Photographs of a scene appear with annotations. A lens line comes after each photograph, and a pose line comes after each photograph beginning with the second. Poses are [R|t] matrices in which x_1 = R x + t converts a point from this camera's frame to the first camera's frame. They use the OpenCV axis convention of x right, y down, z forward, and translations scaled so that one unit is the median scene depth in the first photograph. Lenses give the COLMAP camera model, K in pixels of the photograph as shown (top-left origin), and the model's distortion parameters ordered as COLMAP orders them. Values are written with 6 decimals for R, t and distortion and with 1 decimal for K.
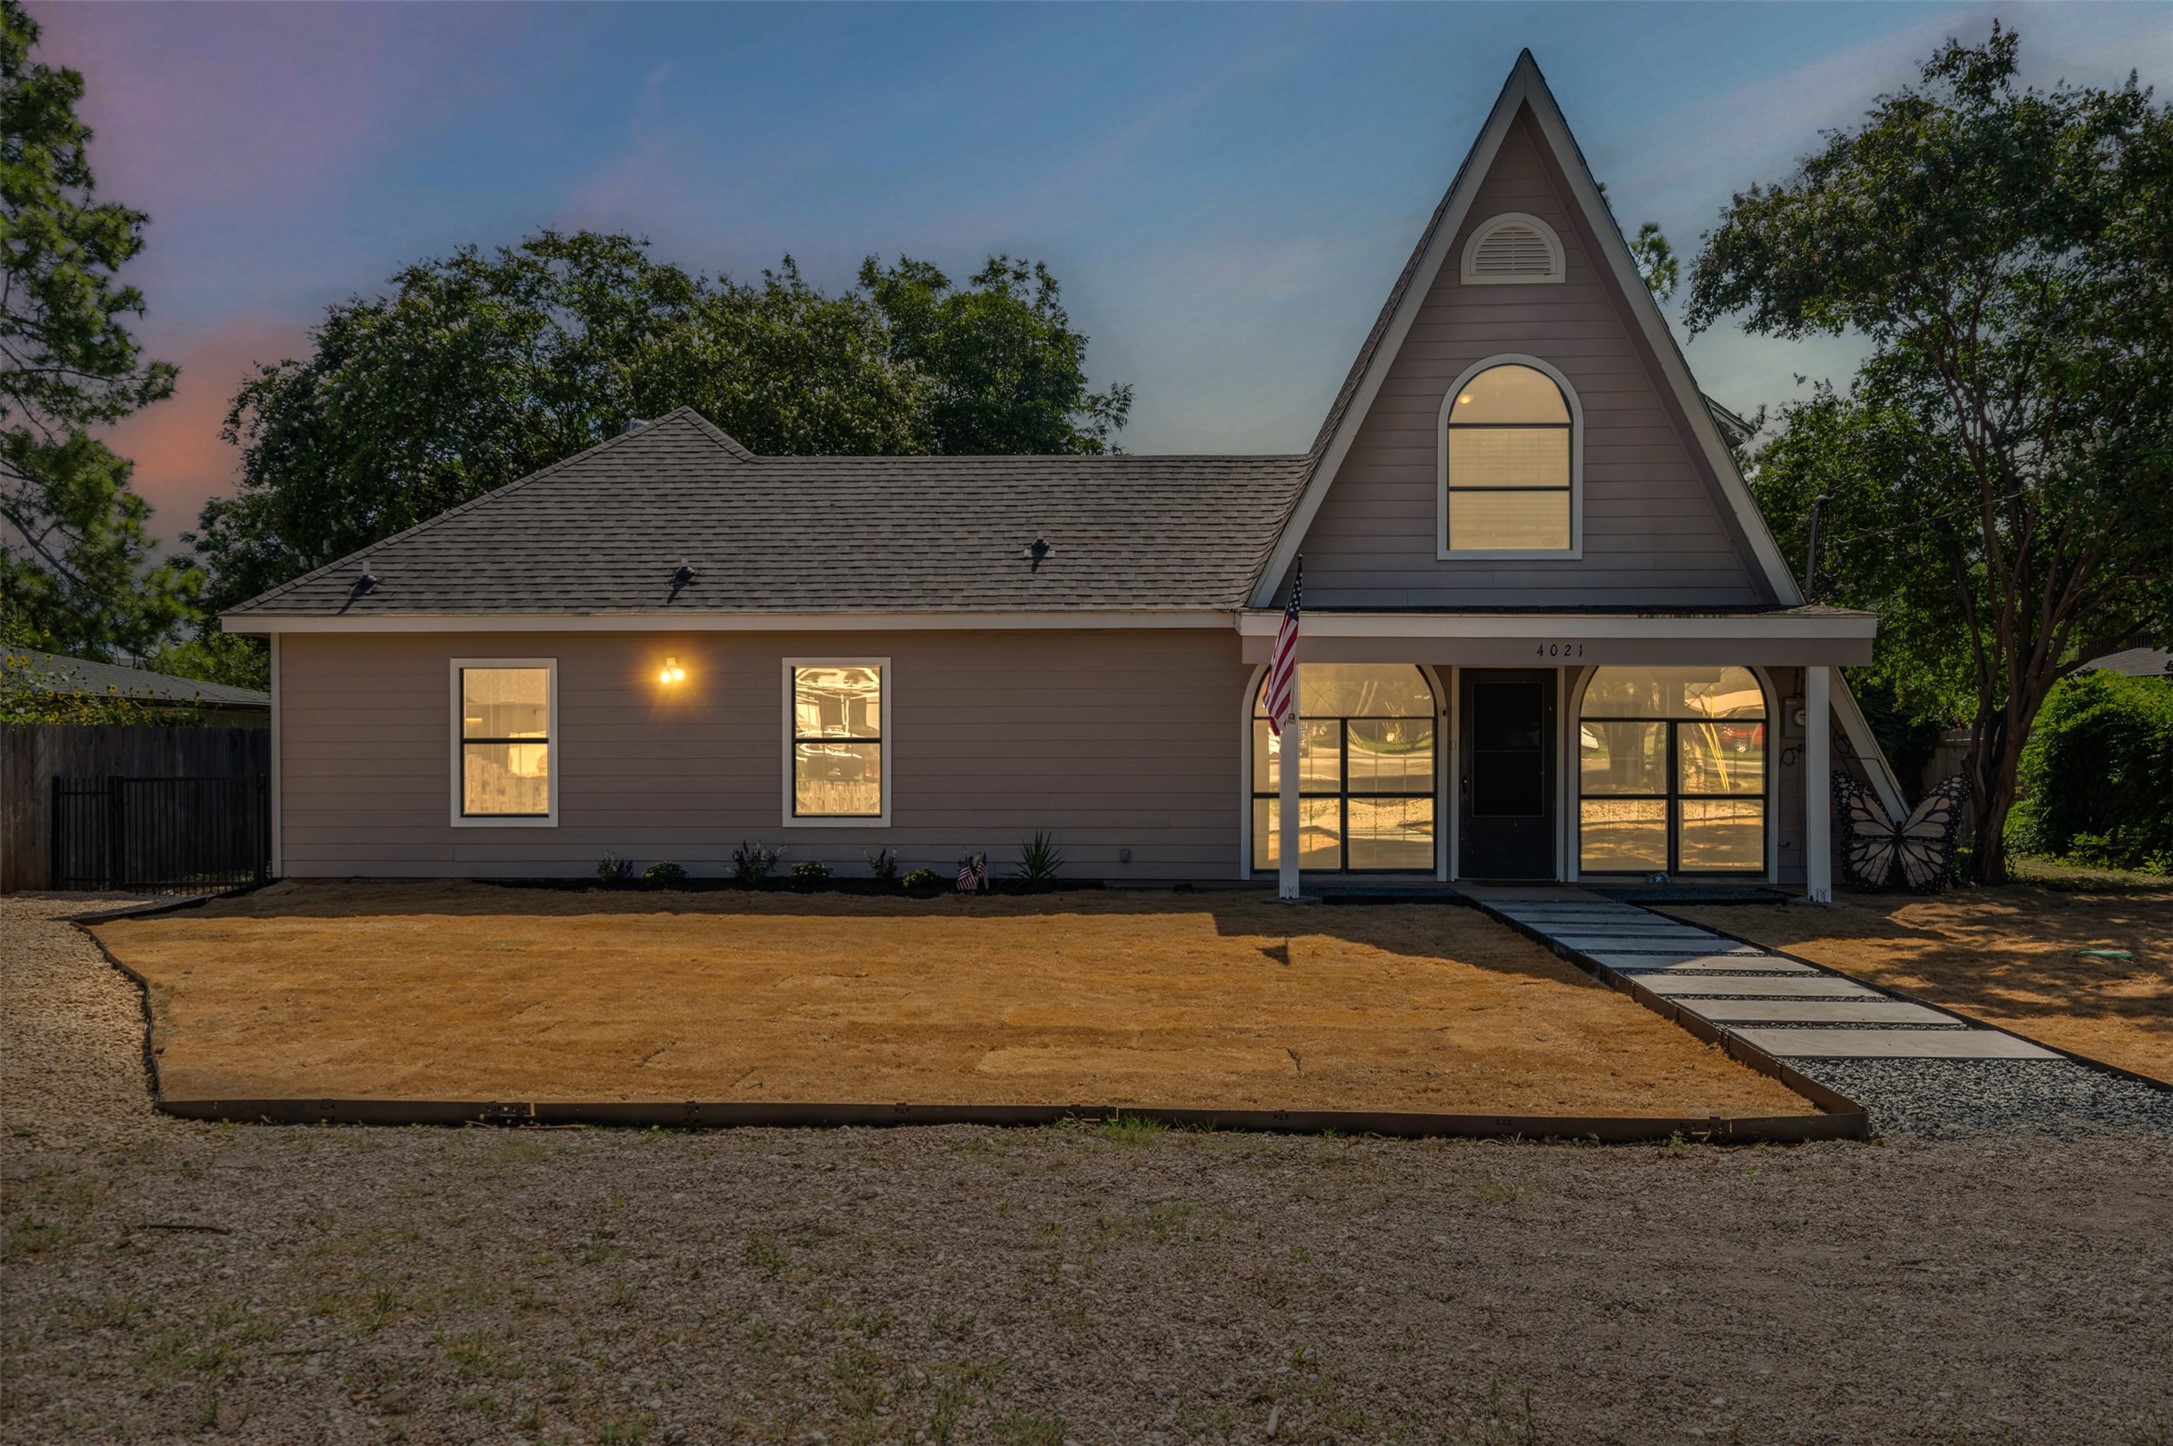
lens RADIAL K [[1604.1, 0, 1086.5], [0, 1604.1, 723.0], [0, 0, 1]] dist [0.033527, -0.000721]
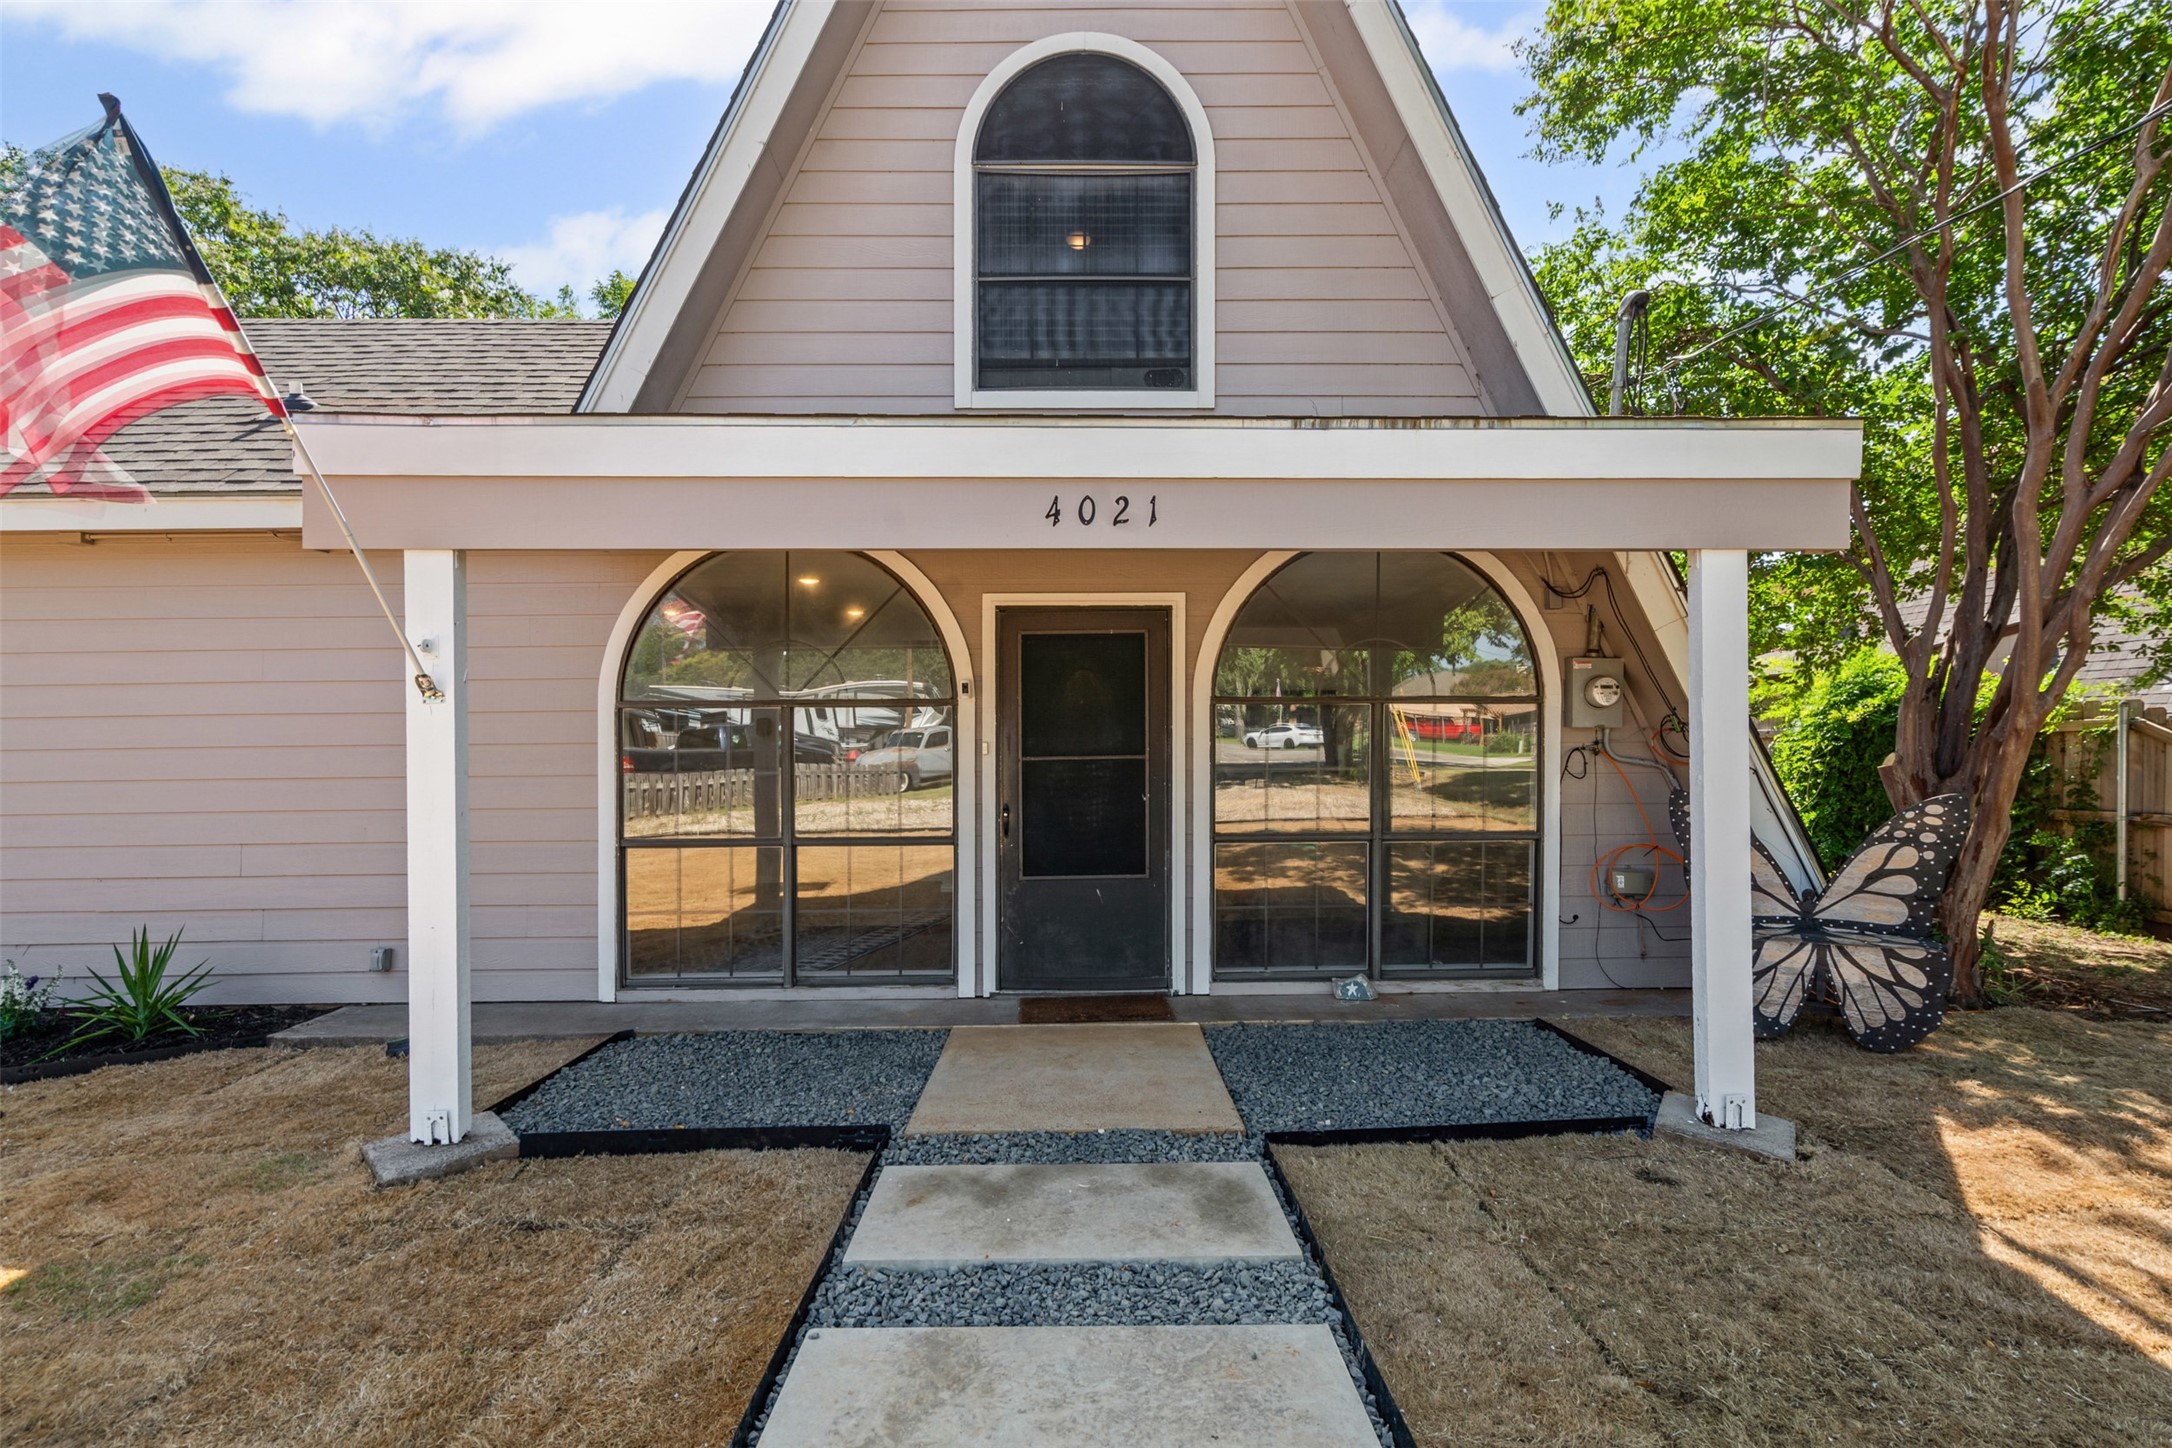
lens RADIAL K [[976.0, 0, 1086.0], [0, 976.0, 724.0], [0, 0, 1]] dist [-0.000089, -0.000006]
pose [[0.998257, -0.007668, 0.058516, 0.259427], [0.008026, 0.999950, -0.005883, 0.008541], [-0.058468, 0.006342, 0.998269, 0.710588]]
